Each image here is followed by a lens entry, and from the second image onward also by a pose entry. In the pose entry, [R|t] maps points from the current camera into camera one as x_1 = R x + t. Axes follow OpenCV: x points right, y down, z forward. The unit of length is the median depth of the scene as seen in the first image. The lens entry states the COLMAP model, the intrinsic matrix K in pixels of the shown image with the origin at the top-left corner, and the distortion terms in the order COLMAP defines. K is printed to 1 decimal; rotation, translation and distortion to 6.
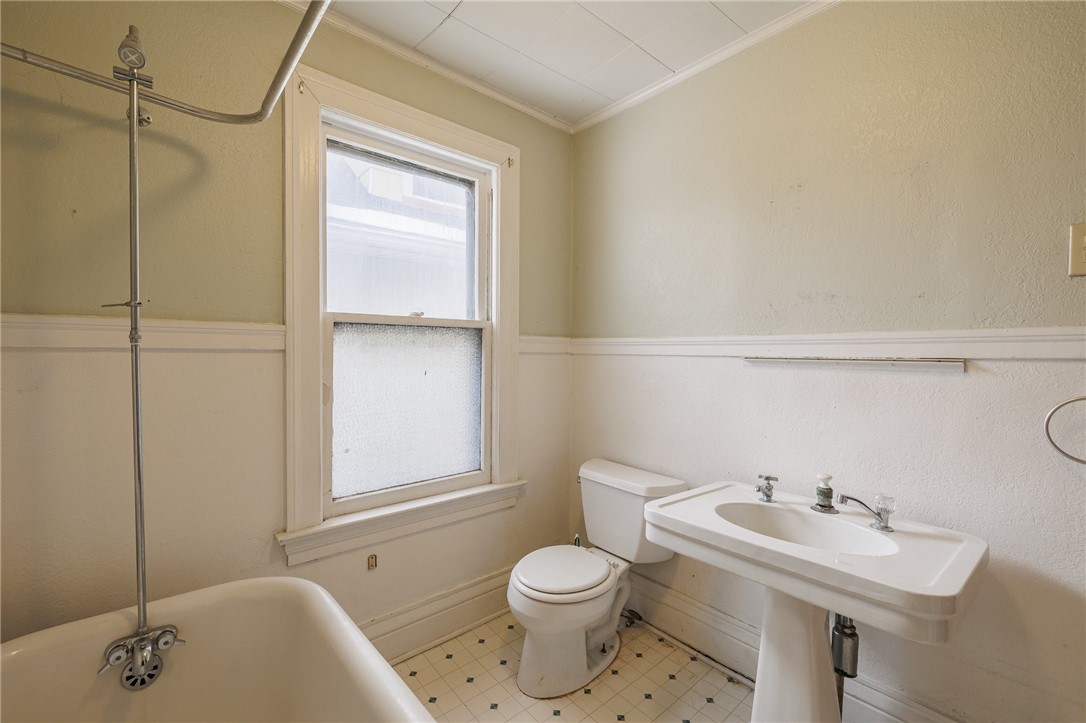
lens RADIAL K [[455.5, 0, 537.6], [0, 455.5, 355.8], [0, 0, 1]] dist [-0.001025, -0.000102]
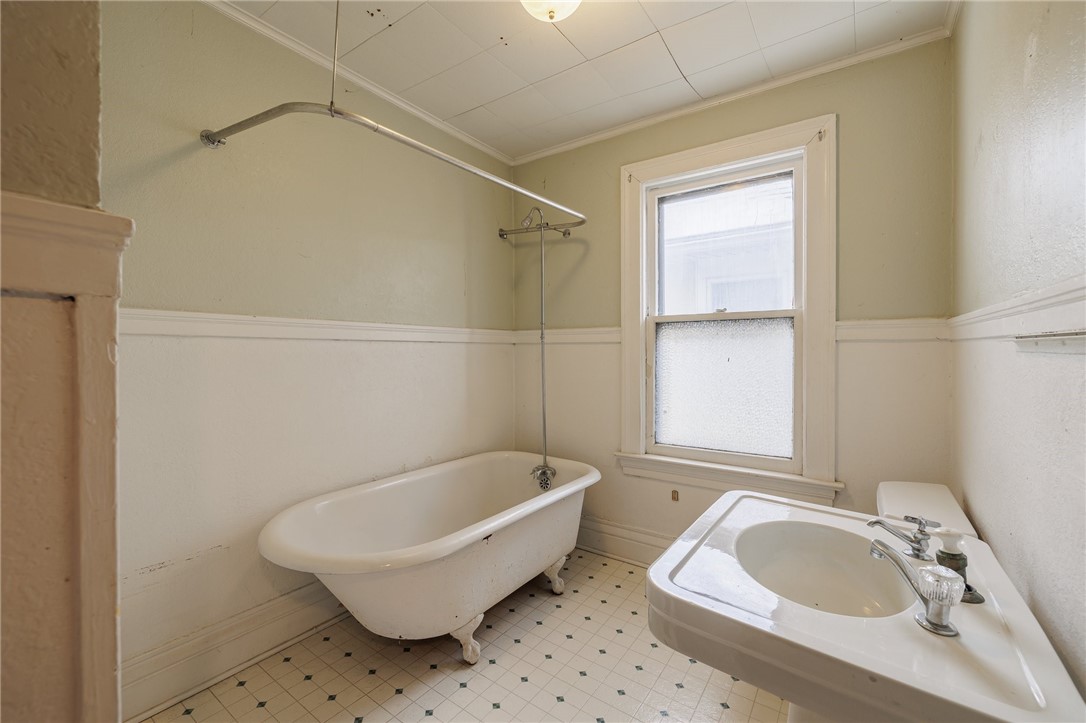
lens RADIAL K [[459.9, 0, 538.2], [0, 459.9, 354.3], [0, 0, 1]] dist [-0.000025, -0.000093]
pose [[0.241256, 0.002571, -0.970458, 0.883808], [-0.000097, 0.999997, 0.002625, 0.023247], [0.970462, -0.000540, 0.241255, 0.266084]]
